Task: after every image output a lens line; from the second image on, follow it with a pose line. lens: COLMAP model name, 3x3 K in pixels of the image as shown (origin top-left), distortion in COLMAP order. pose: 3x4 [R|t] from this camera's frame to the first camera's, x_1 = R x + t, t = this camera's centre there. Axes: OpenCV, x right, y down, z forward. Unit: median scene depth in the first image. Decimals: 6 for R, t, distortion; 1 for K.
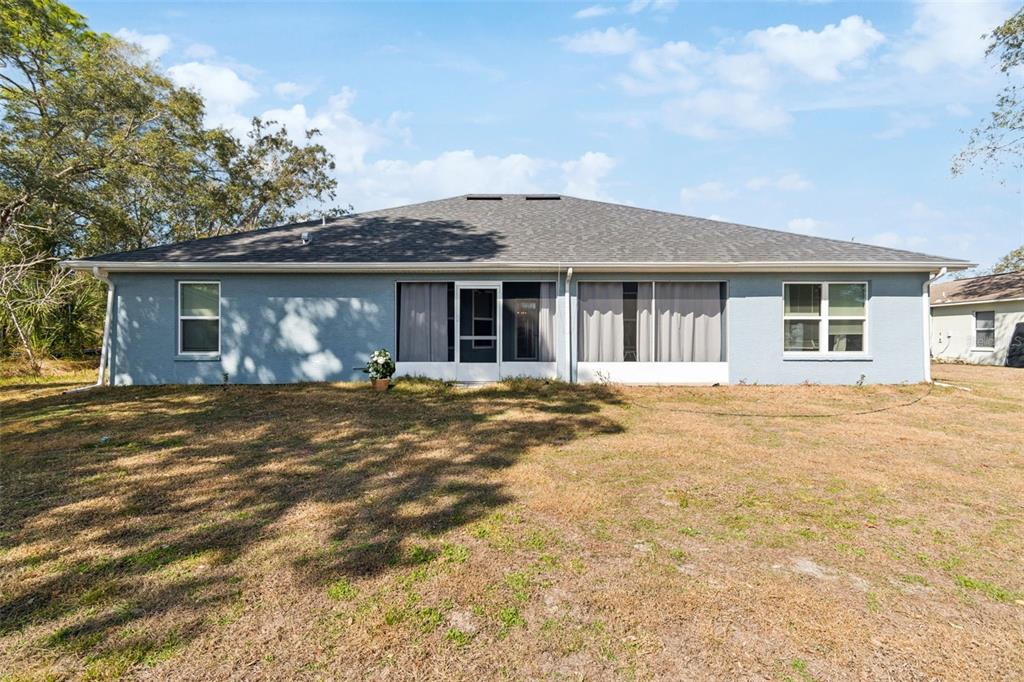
lens RADIAL K [[455.3, 0, 506.8], [0, 455.3, 341.3], [0, 0, 1]] dist [0.001449, -0.000095]
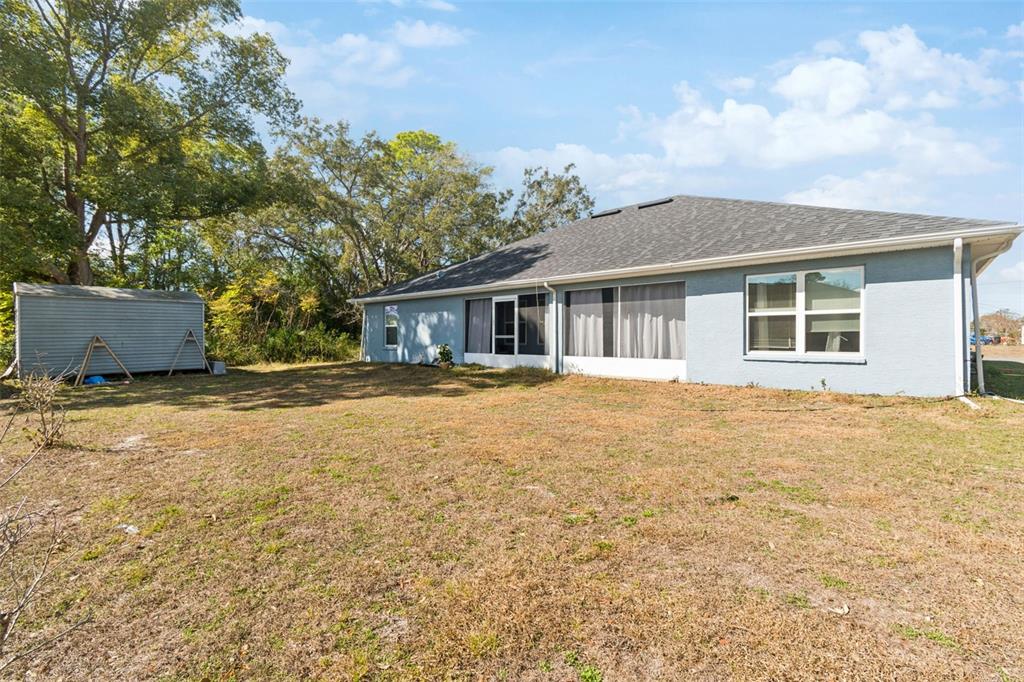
lens RADIAL K [[461.9, 0, 525.3], [0, 461.9, 339.1], [0, 0, 1]] dist [0.002057, -0.000087]
pose [[0.745886, 0.002059, -0.666070, 0.909407], [-0.000448, 0.999997, 0.002590, -0.003551], [0.666073, -0.001633, 0.745885, -0.008712]]
